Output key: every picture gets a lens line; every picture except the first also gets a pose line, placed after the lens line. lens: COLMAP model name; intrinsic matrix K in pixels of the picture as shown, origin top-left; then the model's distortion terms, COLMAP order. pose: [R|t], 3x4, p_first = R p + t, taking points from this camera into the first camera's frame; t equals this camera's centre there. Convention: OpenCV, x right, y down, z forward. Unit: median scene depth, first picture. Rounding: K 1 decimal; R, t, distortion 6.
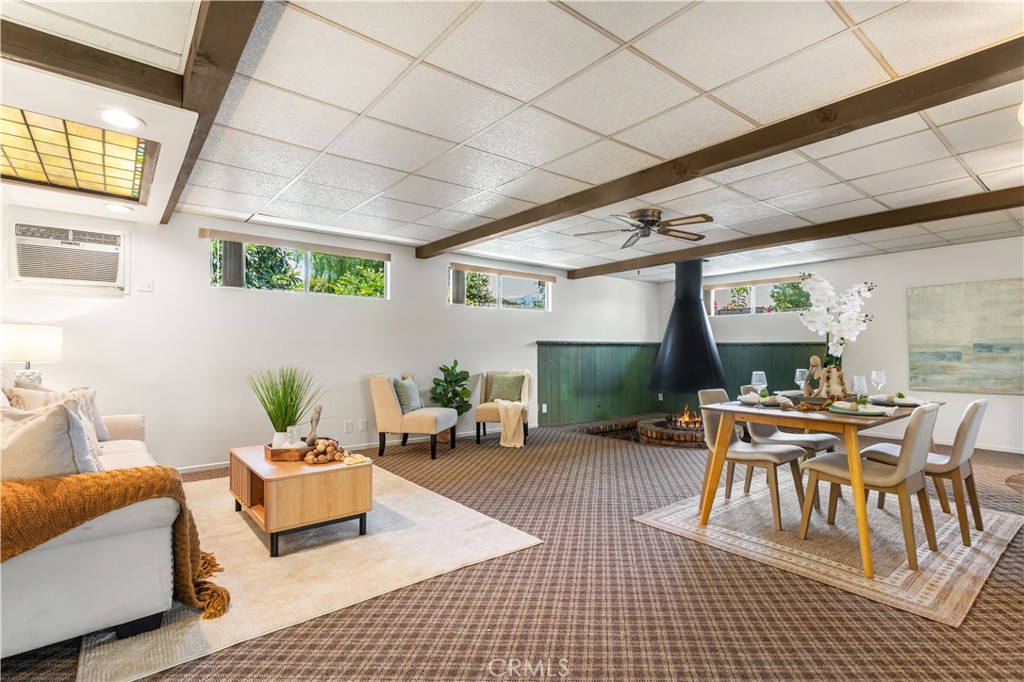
lens RADIAL K [[489.1, 0, 513.4], [0, 489.1, 350.4], [0, 0, 1]] dist [-0.005682, 0.000103]
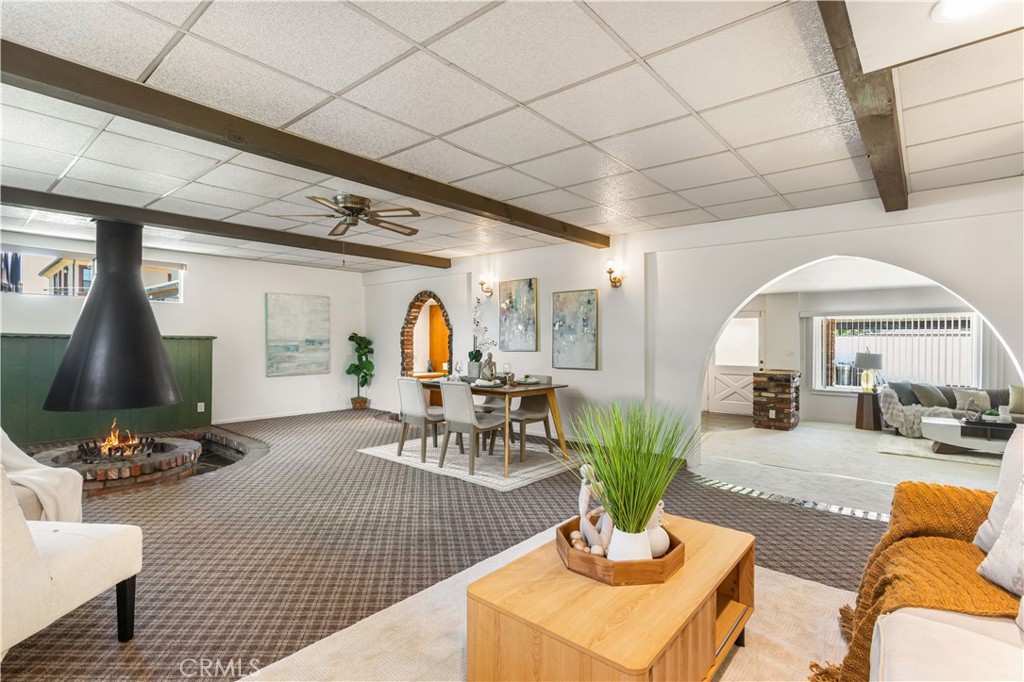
lens RADIAL K [[489.1, 0, 511.5], [0, 489.1, 337.4], [0, 0, 1]] dist [-0.005682, 0.000103]
pose [[-0.200289, 0.002180, 0.979734, -0.535653], [-0.007151, 0.999968, -0.003687, -0.018044], [-0.979711, -0.007745, -0.200267, 0.700624]]
